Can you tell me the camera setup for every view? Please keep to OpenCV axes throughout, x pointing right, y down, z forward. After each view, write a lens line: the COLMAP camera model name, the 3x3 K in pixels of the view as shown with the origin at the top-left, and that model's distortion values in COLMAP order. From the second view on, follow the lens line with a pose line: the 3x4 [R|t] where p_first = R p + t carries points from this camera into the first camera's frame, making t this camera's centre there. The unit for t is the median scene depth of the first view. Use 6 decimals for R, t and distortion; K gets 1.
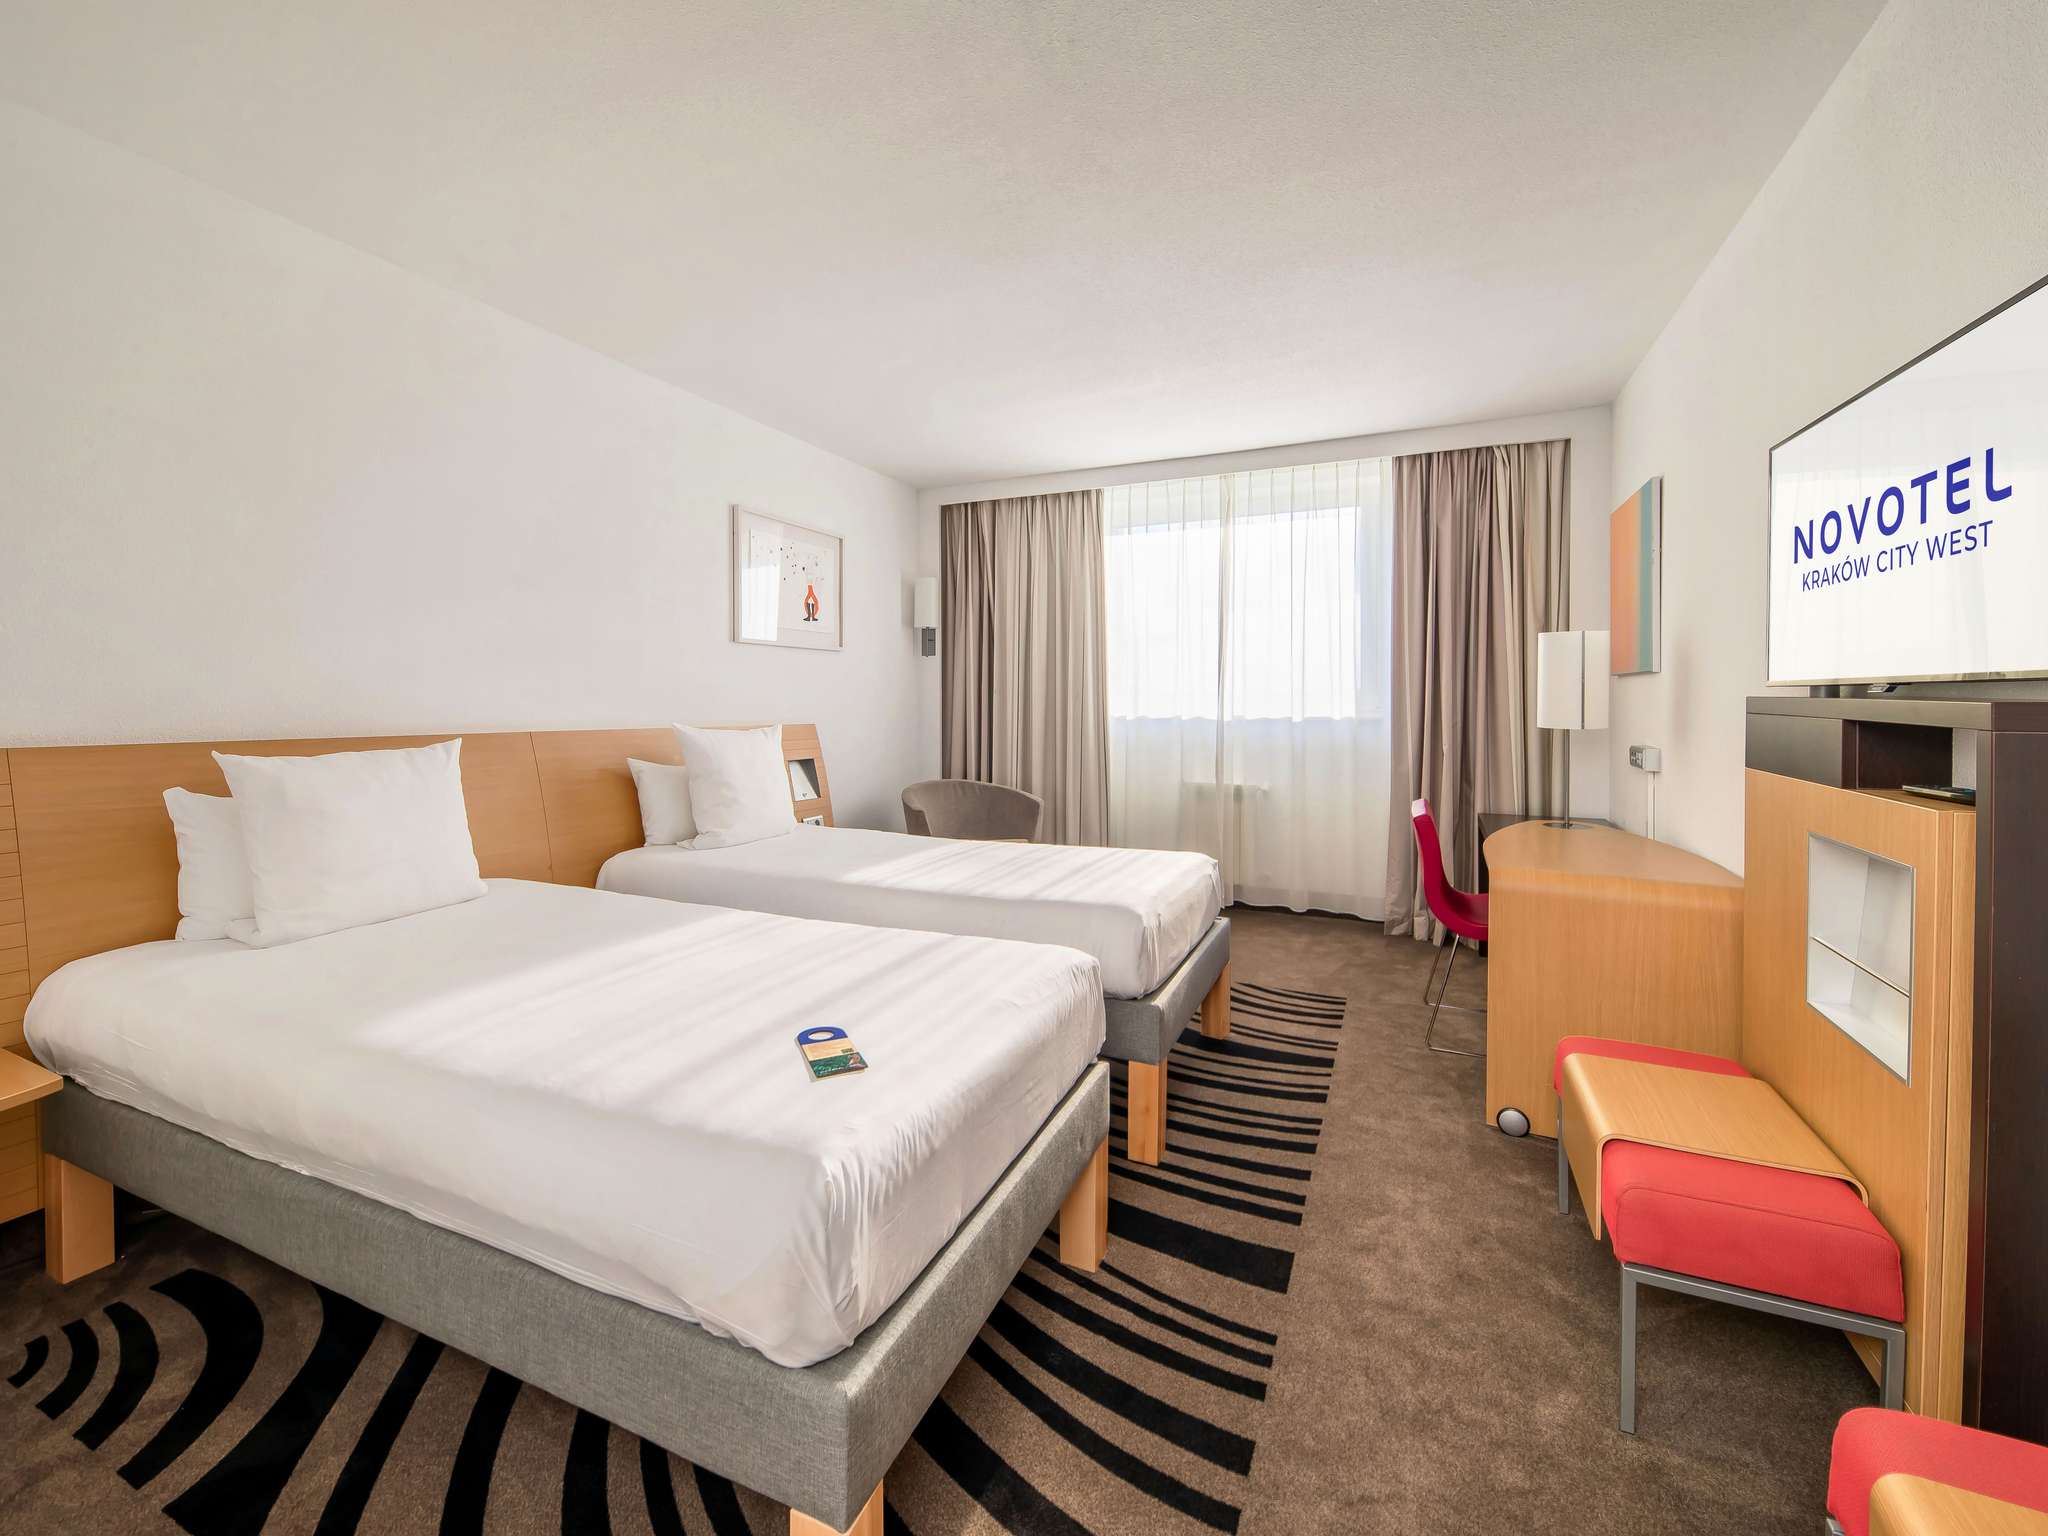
lens RADIAL K [[845.1, 0, 1021.9], [0, 845.1, 705.8], [0, 0, 1]] dist [0.002057, -0.007791]
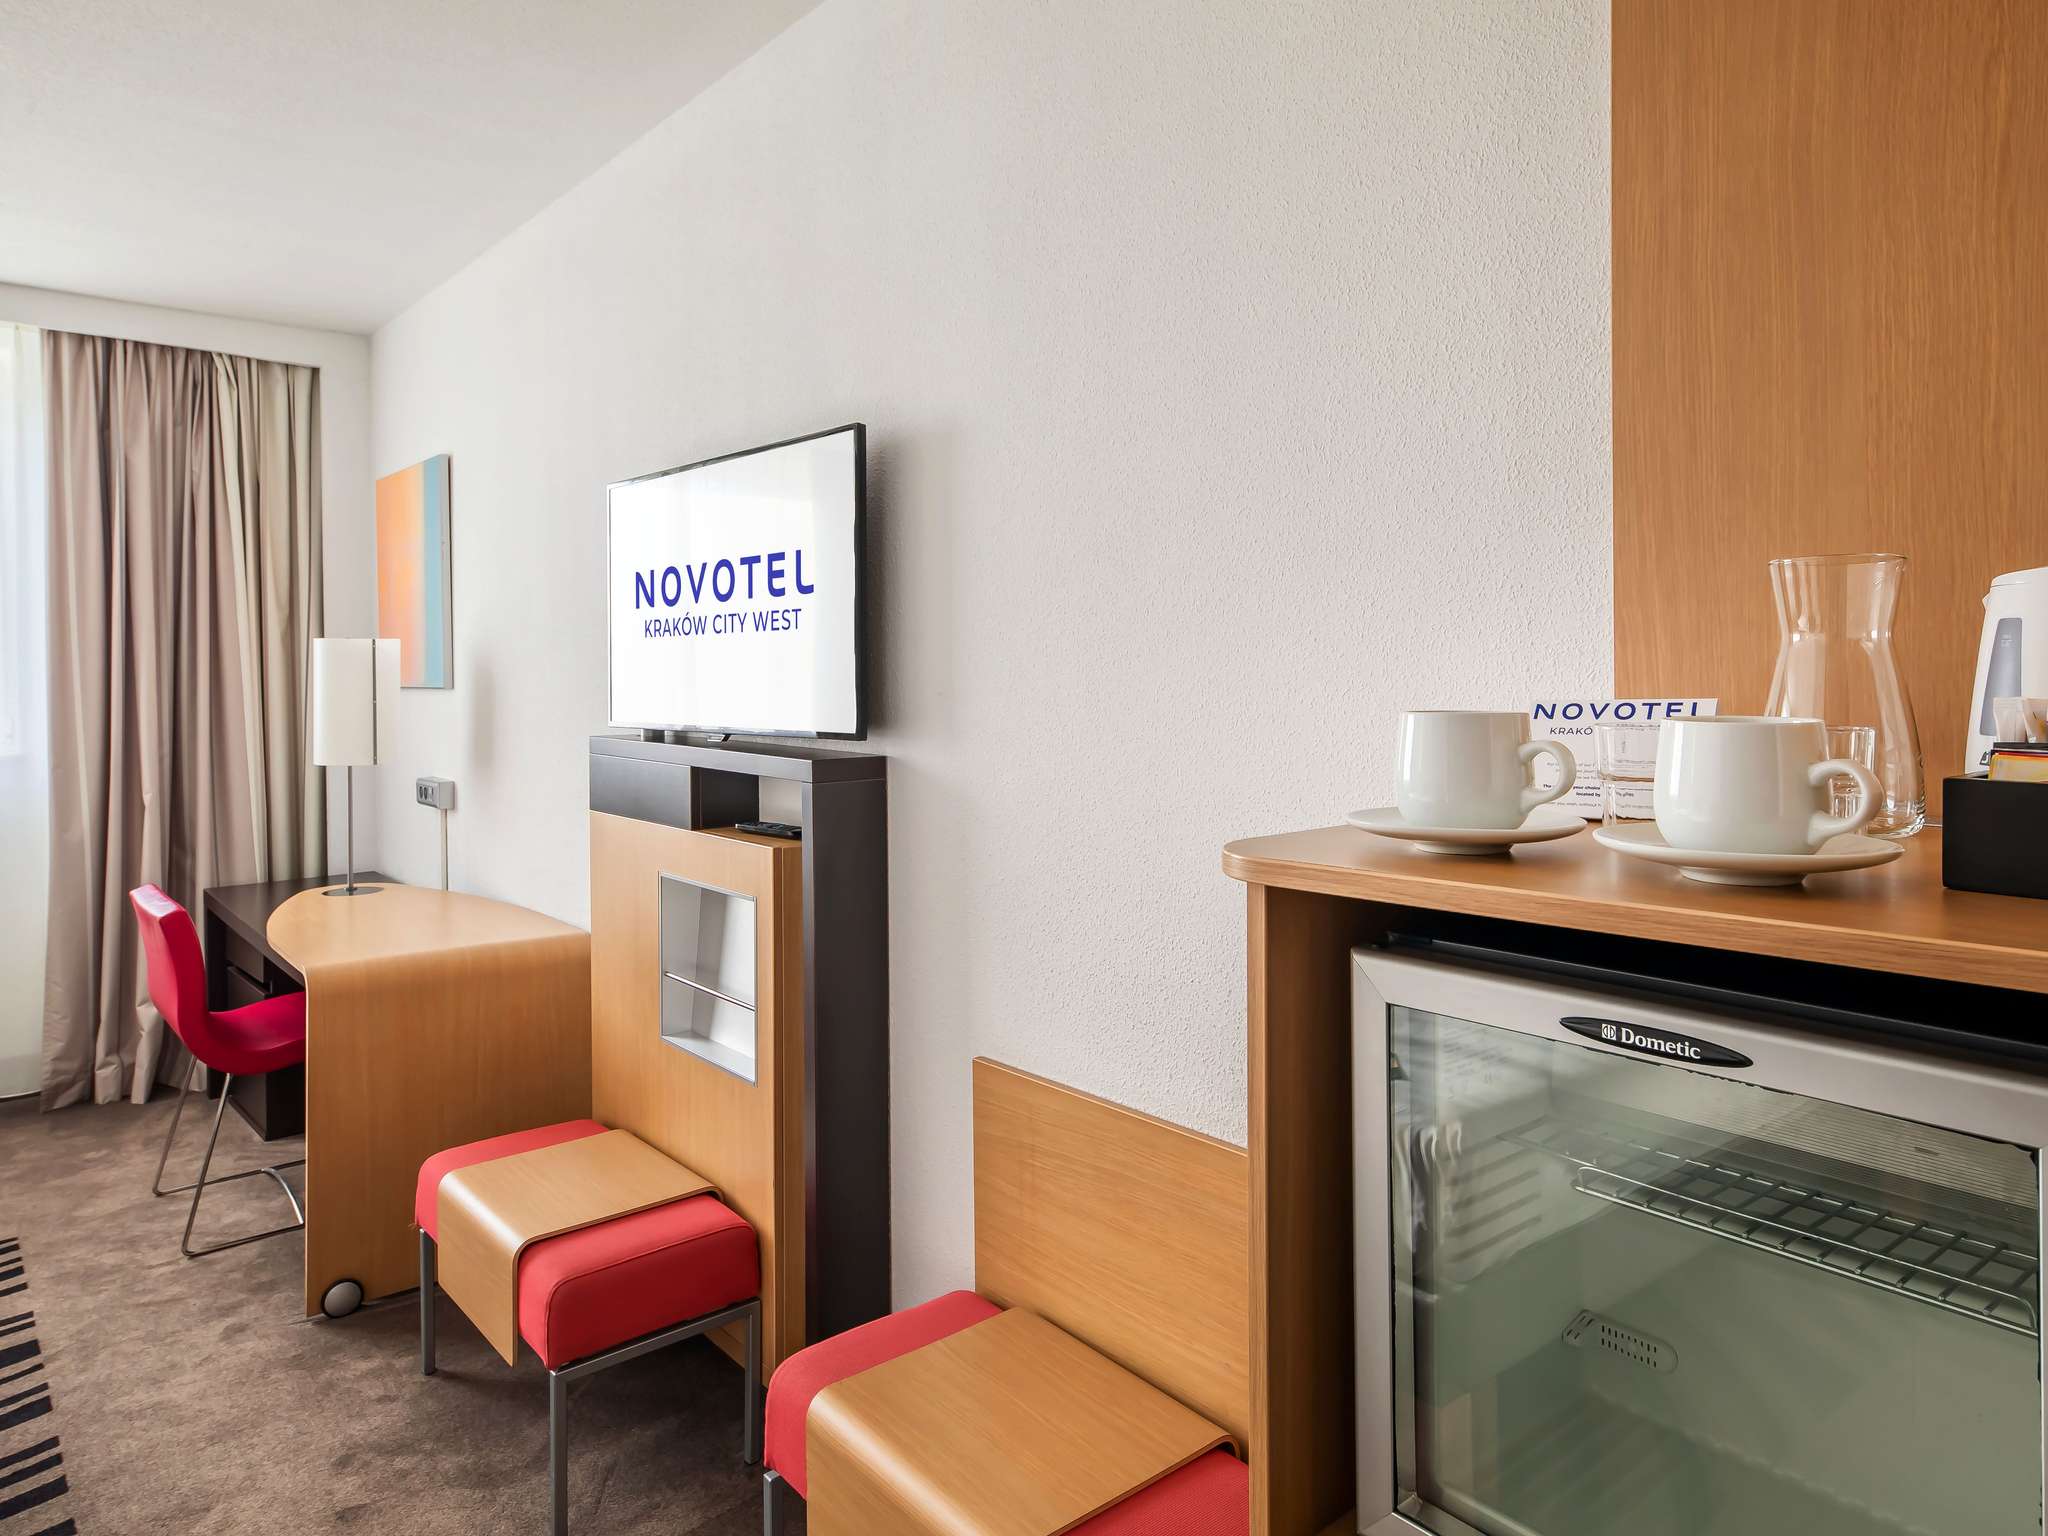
lens RADIAL K [[1277.1, 0, 1021.8], [0, 1277.1, 683.2], [0, 0, 1]] dist [-0.001546, 0.000432]
pose [[0.405739, -0.012195, 0.913908, -0.192227], [0.015703, 0.999856, 0.006371, -0.052896], [-0.913854, 0.011766, 0.405872, -0.028522]]
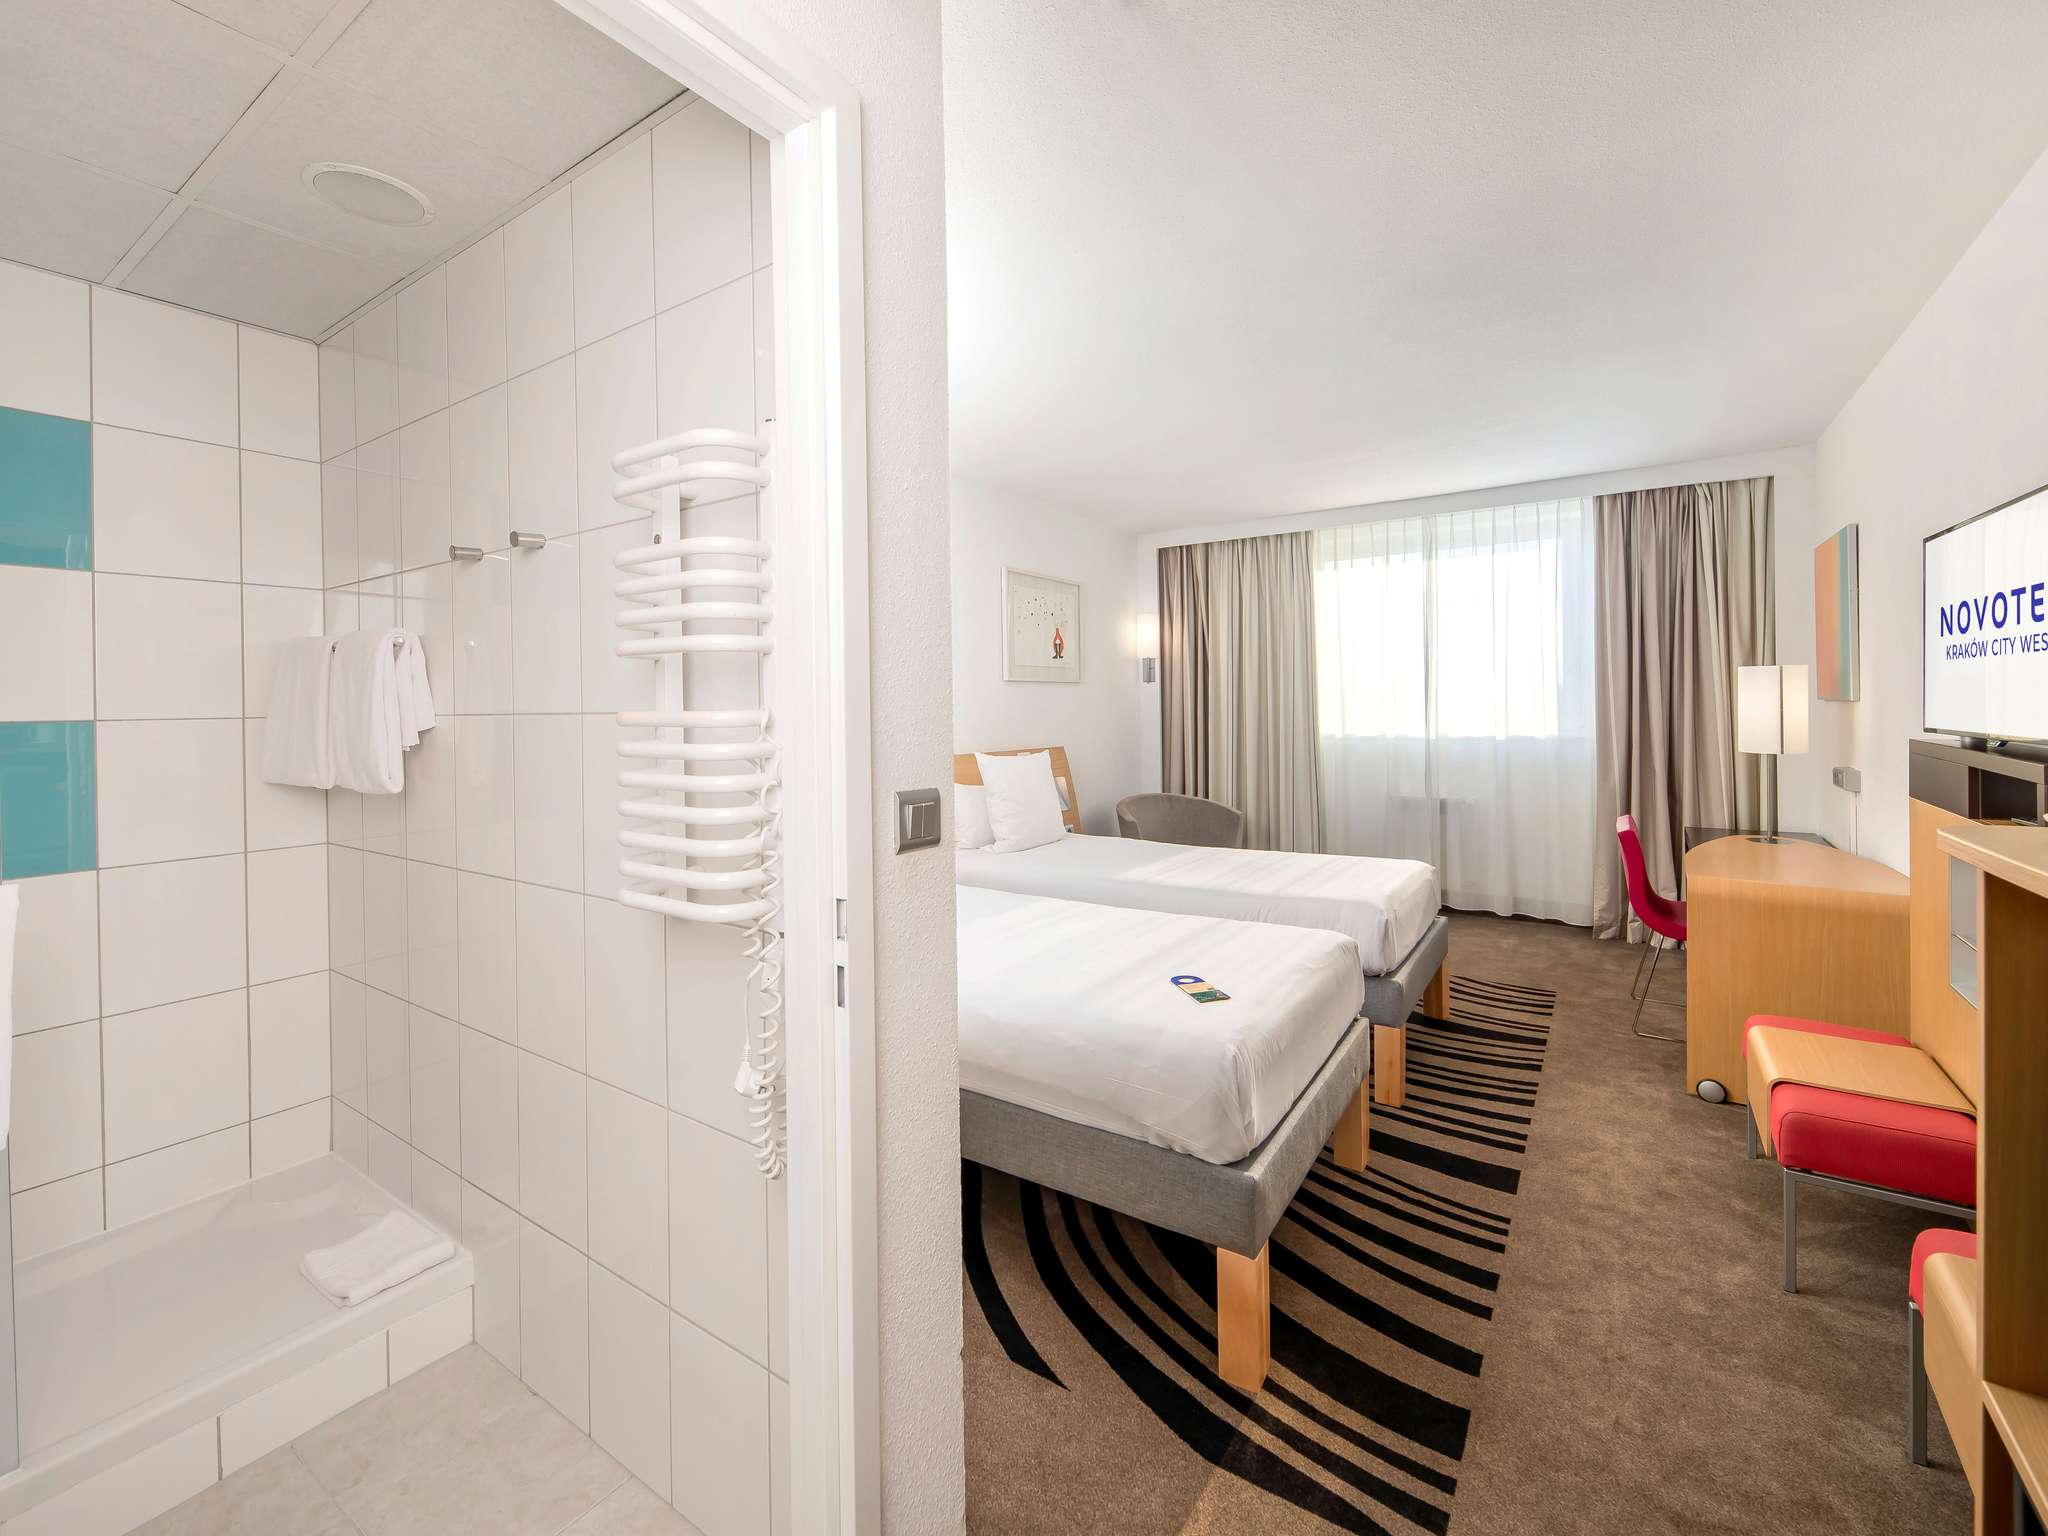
lens RADIAL K [[850.6, 0, 1050.6], [0, 850.6, 707.5], [0, 0, 1]] dist [-0.000344, -0.007647]
pose [[0.987330, -0.014288, -0.158037, -0.125815], [0.014093, 0.999898, -0.002351, -0.051148], [0.158054, 0.000094, 0.987430, -0.289865]]
